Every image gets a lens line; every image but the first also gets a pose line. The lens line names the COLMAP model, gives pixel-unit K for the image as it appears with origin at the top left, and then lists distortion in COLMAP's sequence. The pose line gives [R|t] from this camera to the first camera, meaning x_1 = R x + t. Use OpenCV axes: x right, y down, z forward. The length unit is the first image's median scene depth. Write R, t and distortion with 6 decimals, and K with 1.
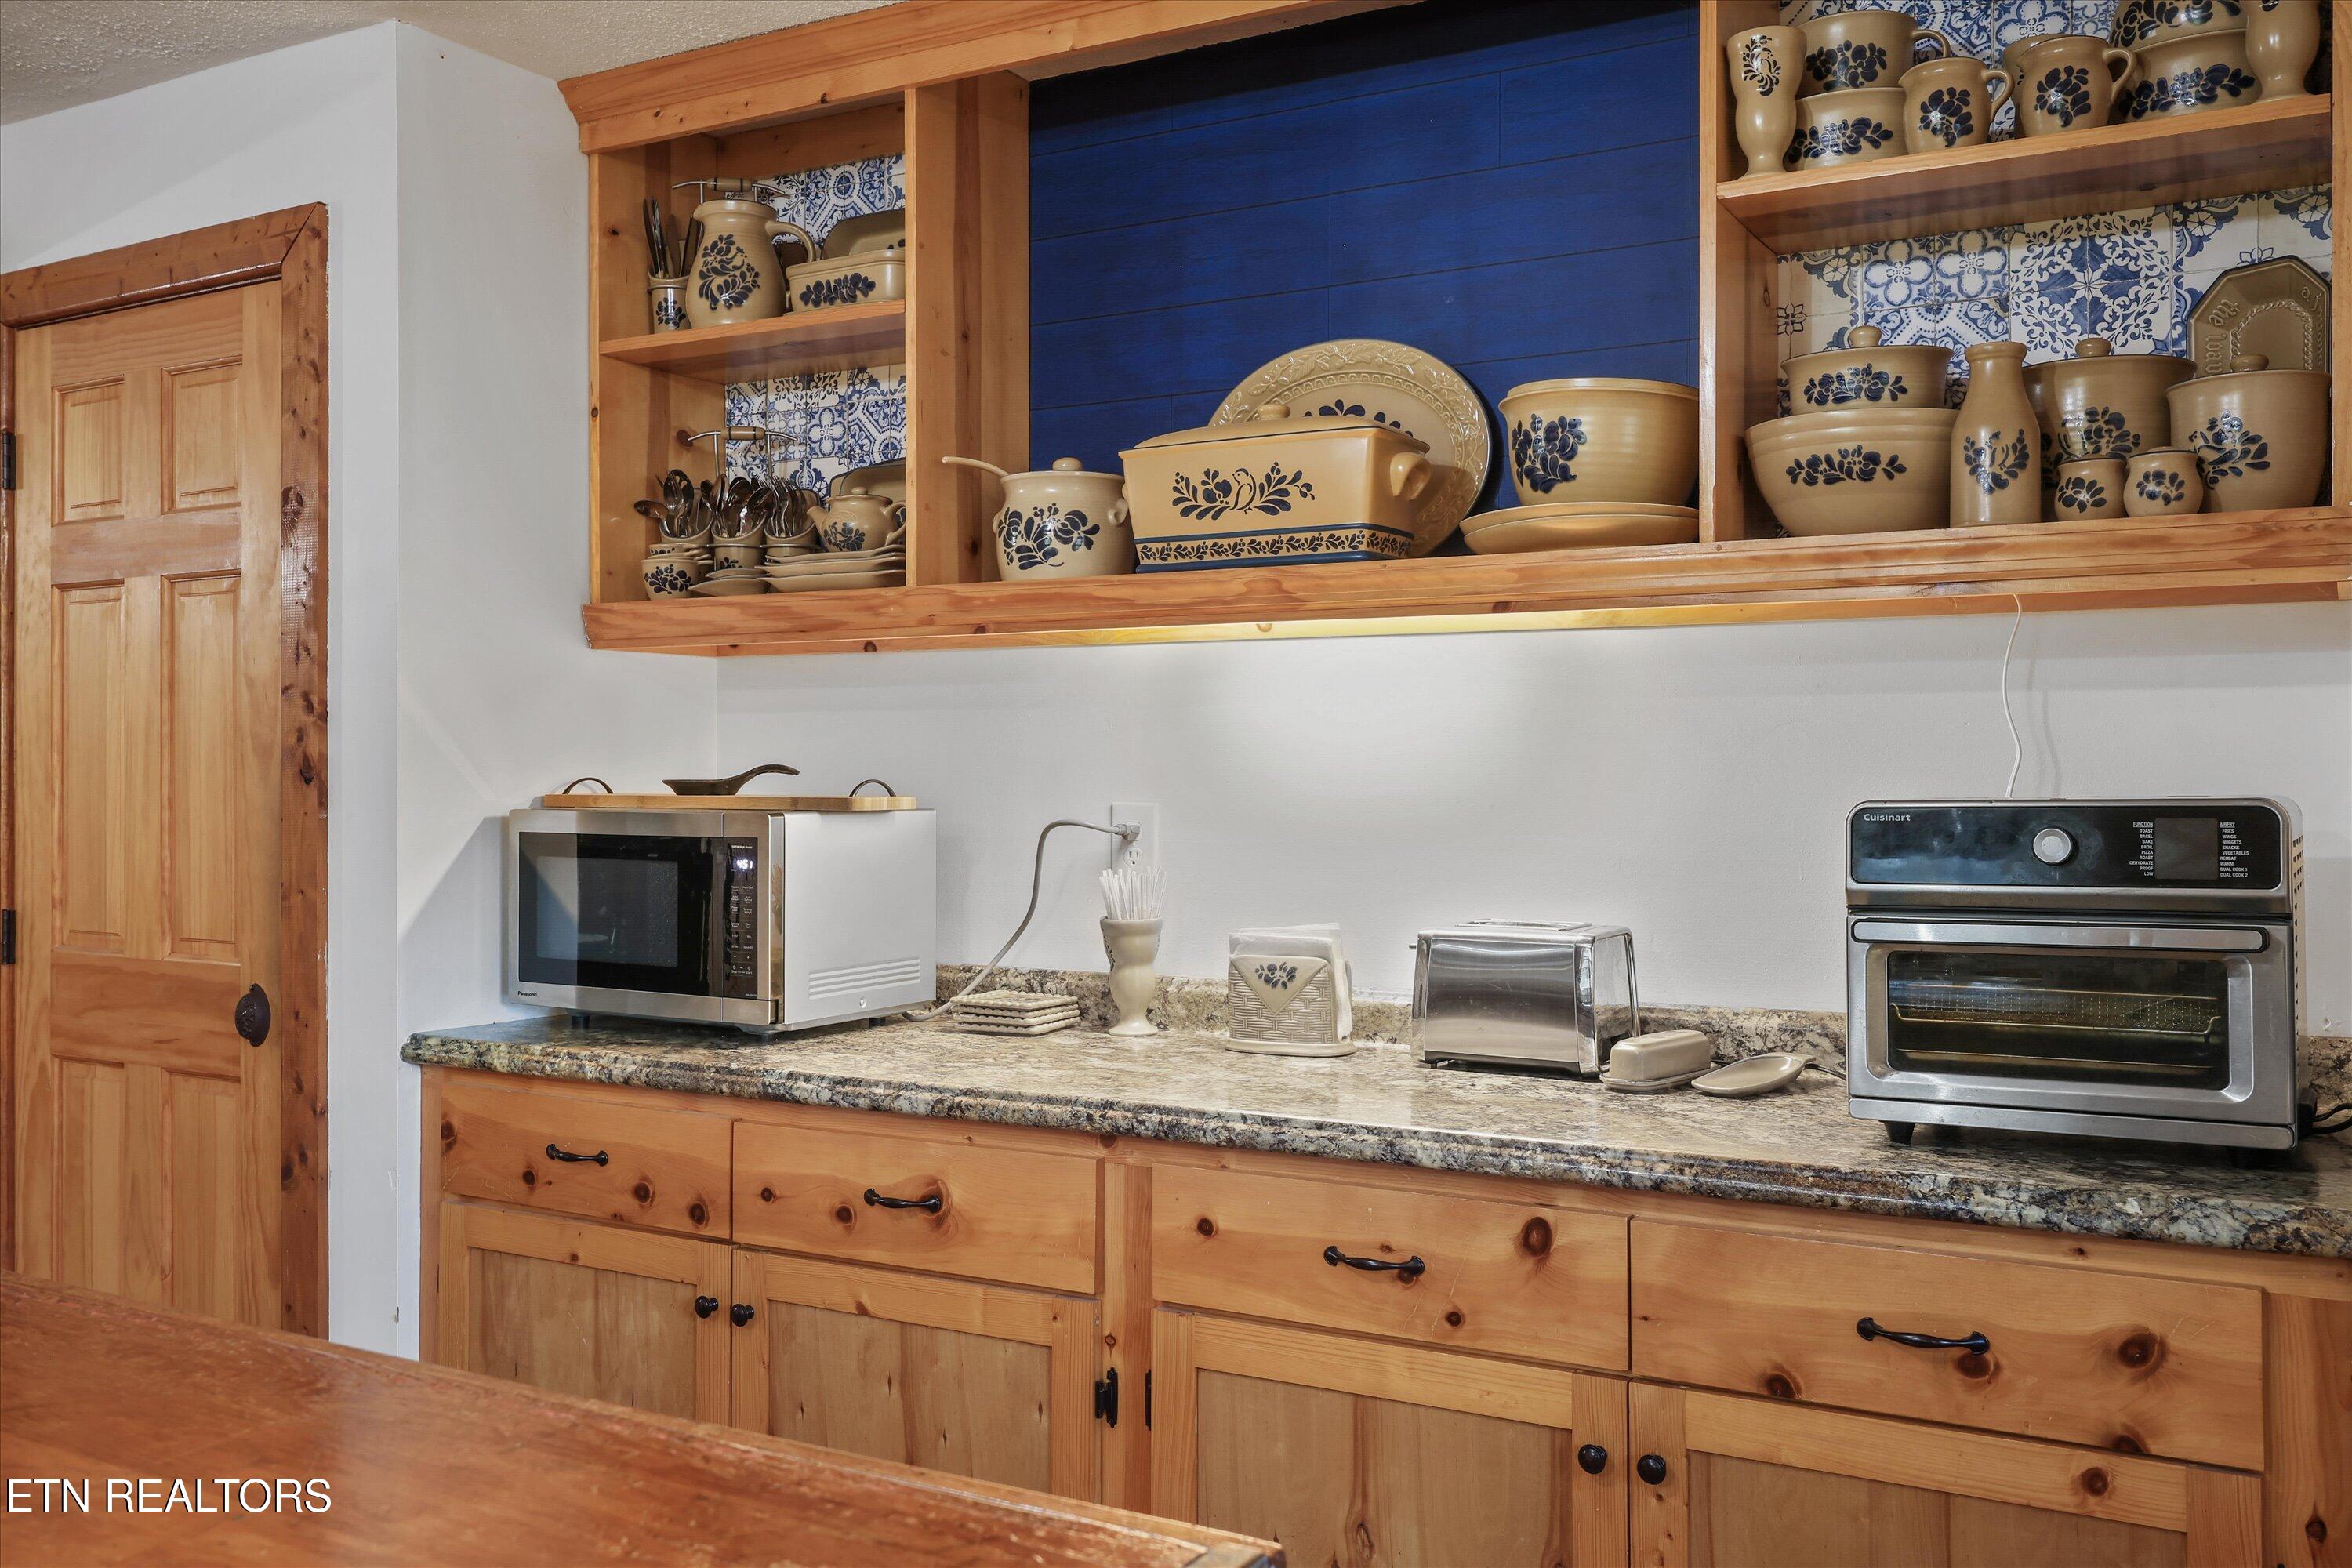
lens RADIAL K [[2010.0, 0, 1177.3], [0, 2010.0, 772.1], [0, 0, 1]] dist [0.003782, -0.006377]
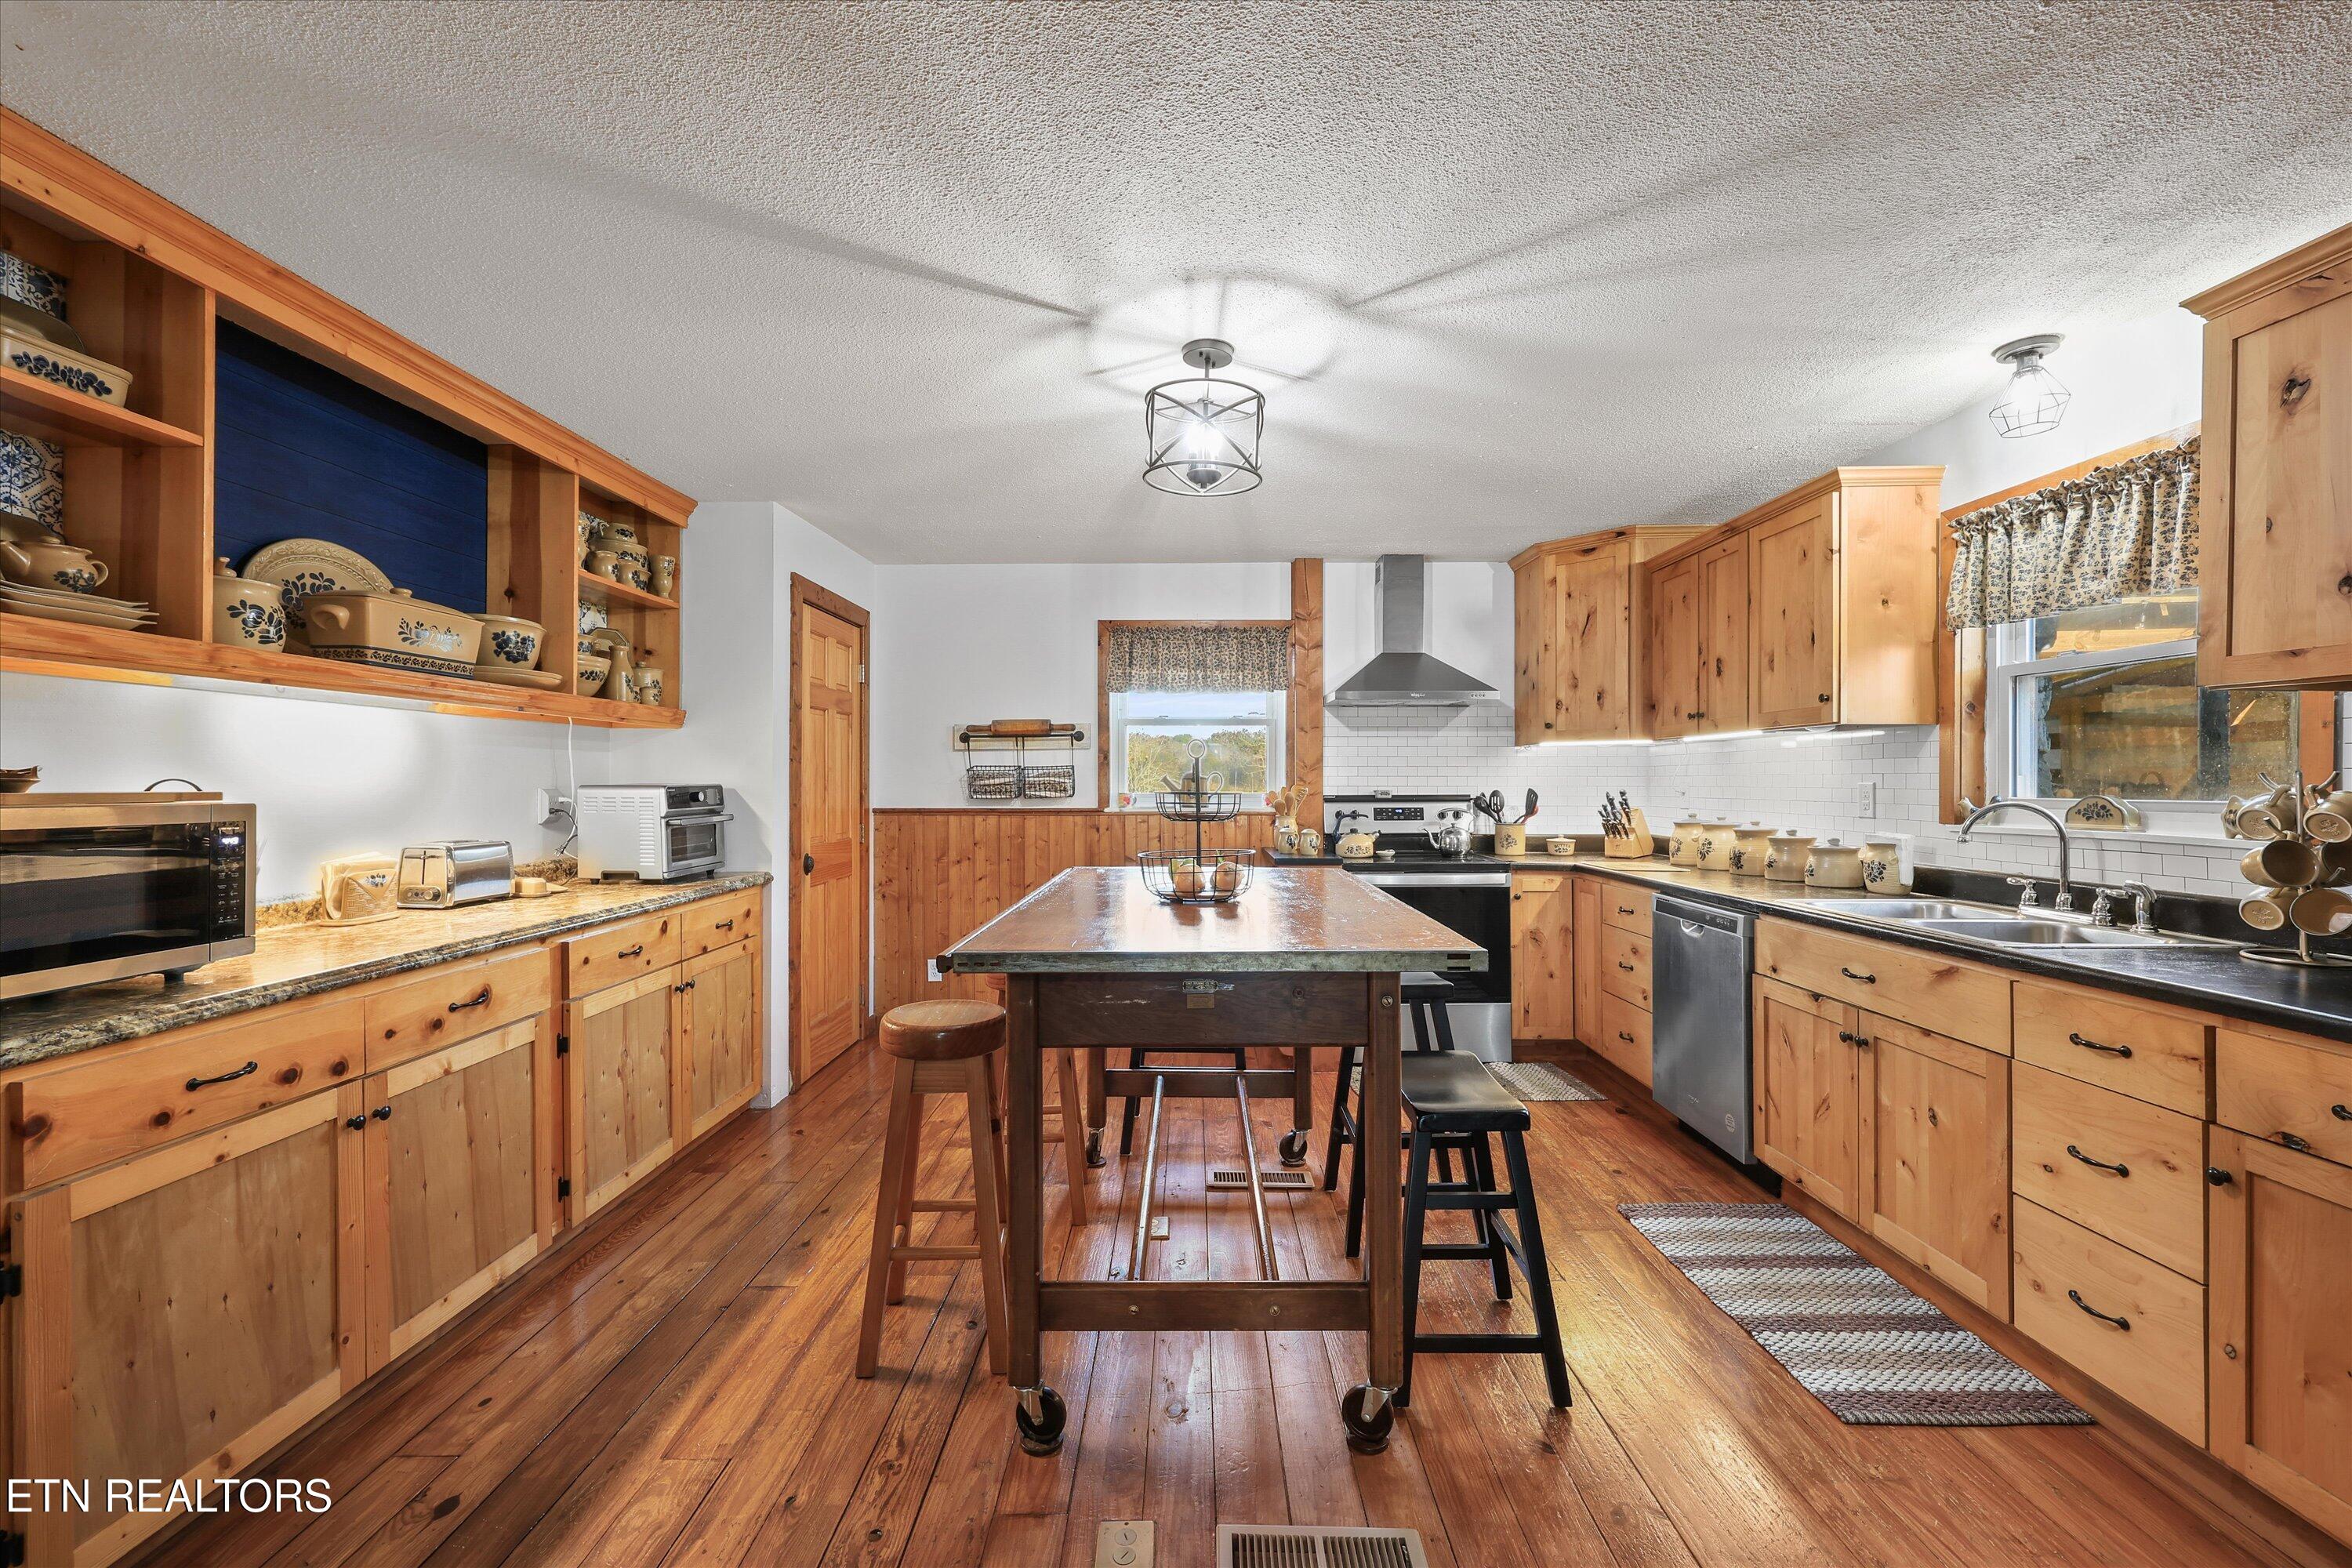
lens RADIAL K [[949.3, 0, 1183.0], [0, 949.3, 783.4], [0, 0, 1]] dist [0.002371, 0.000072]
pose [[-0.486454, -0.004581, 0.873694, -1.228230], [-0.001884, 0.999989, 0.004195, 0.002852], [-0.873704, 0.000395, -0.486457, 0.840911]]
